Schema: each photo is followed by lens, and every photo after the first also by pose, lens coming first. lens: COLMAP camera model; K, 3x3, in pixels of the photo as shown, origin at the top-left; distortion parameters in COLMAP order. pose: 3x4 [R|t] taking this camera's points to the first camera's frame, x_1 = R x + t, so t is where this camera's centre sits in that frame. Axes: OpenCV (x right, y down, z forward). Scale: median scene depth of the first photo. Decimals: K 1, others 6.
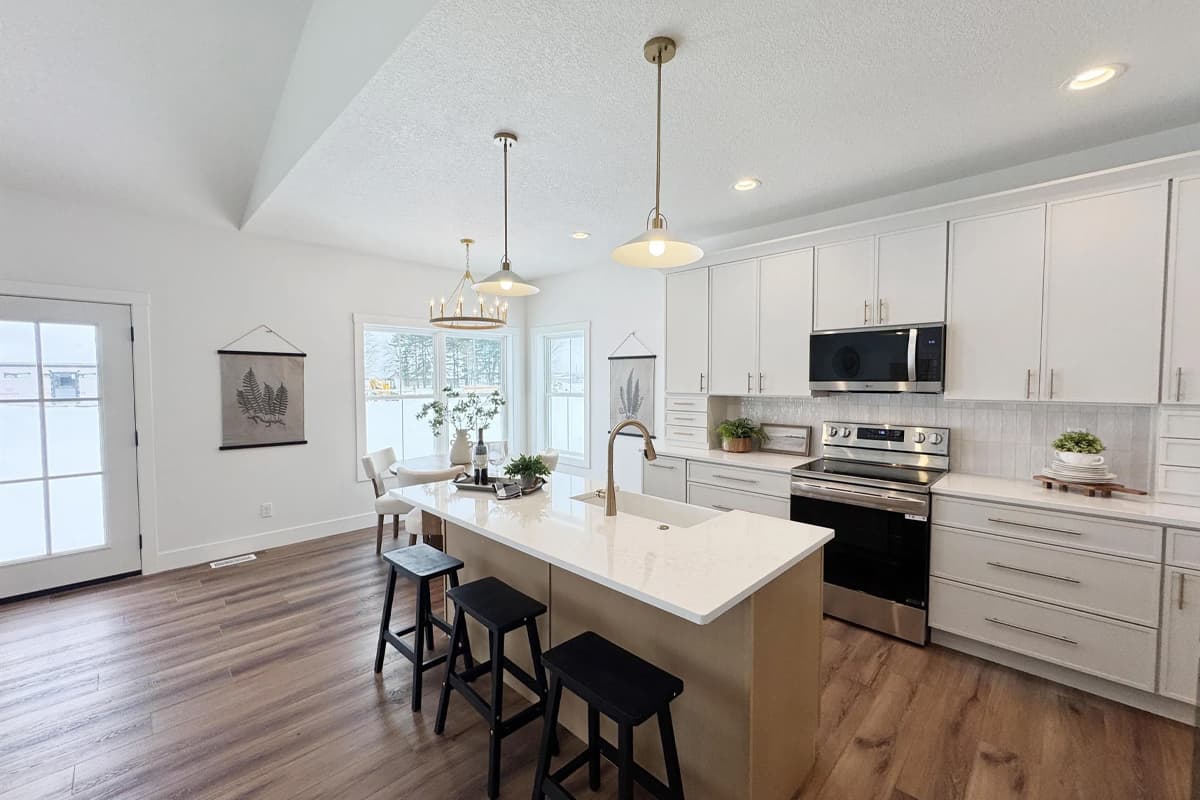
lens RADIAL K [[479.4, 0, 600.0], [0, 479.4, 400.0], [0, 0, 1]] dist [0.001238, 0.000000]
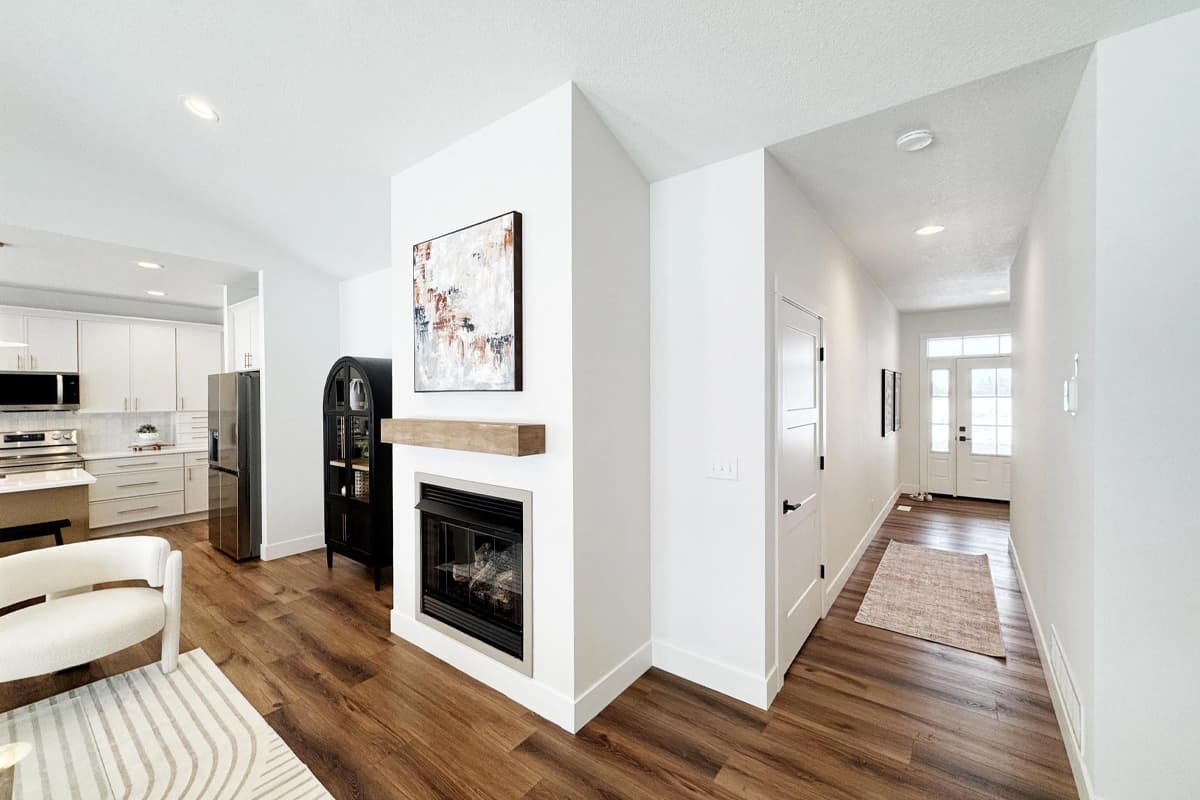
lens RADIAL K [[479.4, 0, 600.0], [0, 479.4, 400.0], [0, 0, 1]] dist [0.001238, 0.000000]
pose [[-0.120076, -0.008230, 0.992731, -1.260341], [0.048410, 0.998728, 0.014135, 0.016773], [-0.991584, 0.049755, -0.119525, -0.728593]]
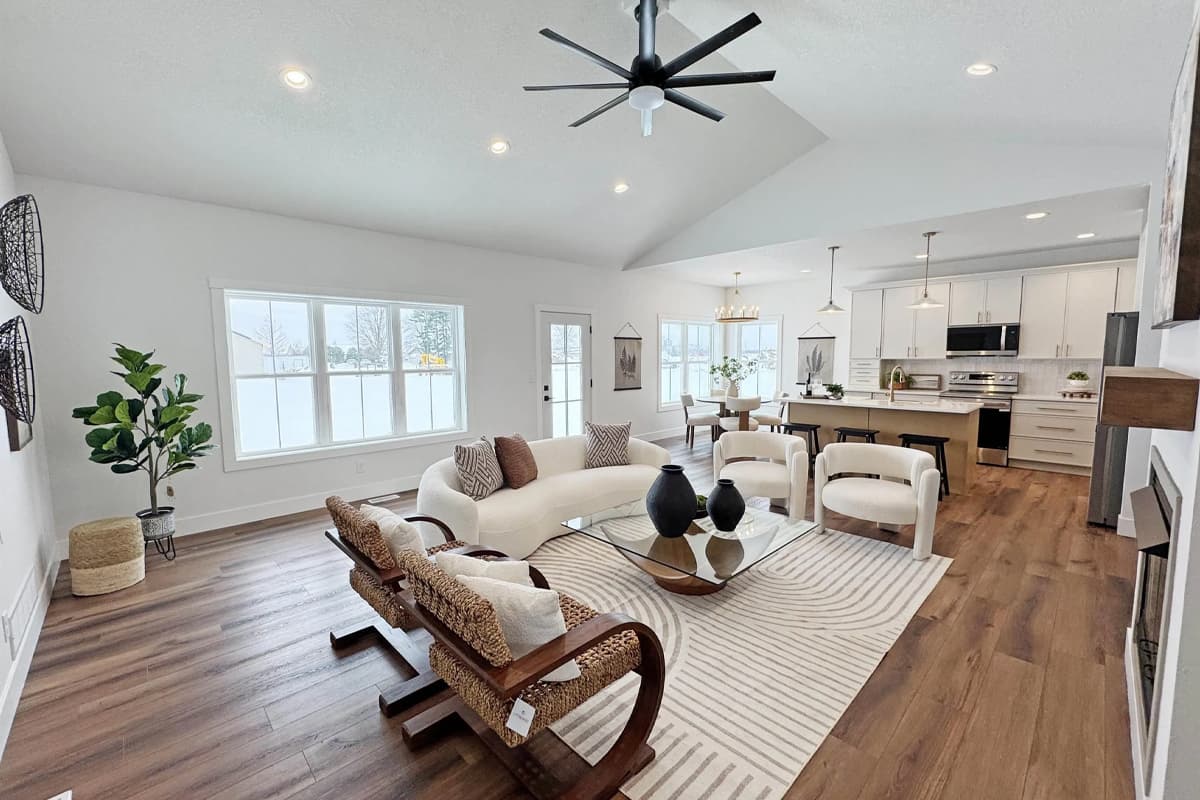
lens RADIAL K [[493.1, 0, 596.8], [0, 493.1, 401.9], [0, 0, 1]] dist [0.000357, 0.000054]
pose [[0.999667, -0.005041, -0.025316, -1.017215], [0.006425, 0.998471, 0.054904, 0.053576], [0.025001, -0.055048, 0.998171, -1.157730]]
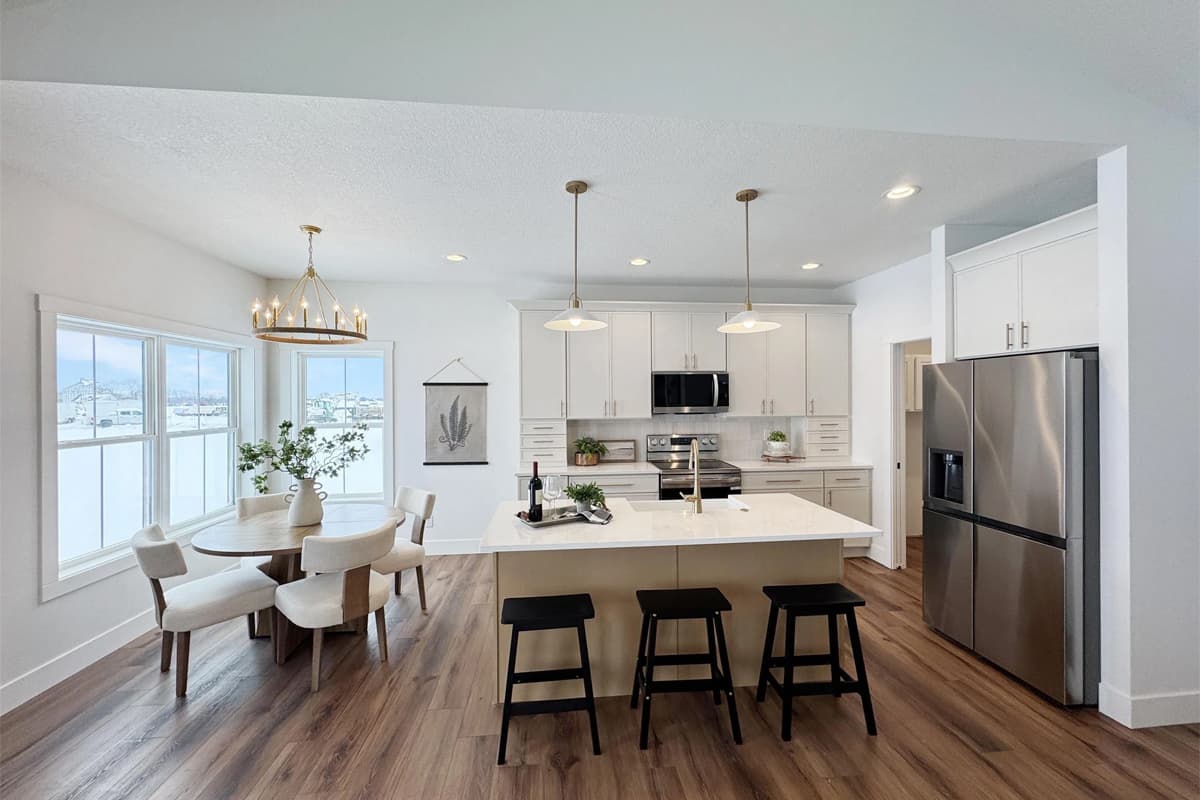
lens RADIAL K [[479.4, 0, 600.0], [0, 479.4, 400.0], [0, 0, 1]] dist [0.001238, 0.000000]
pose [[0.638685, -0.003770, 0.769459, -0.774115], [0.038676, 0.998881, -0.027208, -0.028204], [-0.768495, 0.047137, 0.638117, 0.235004]]
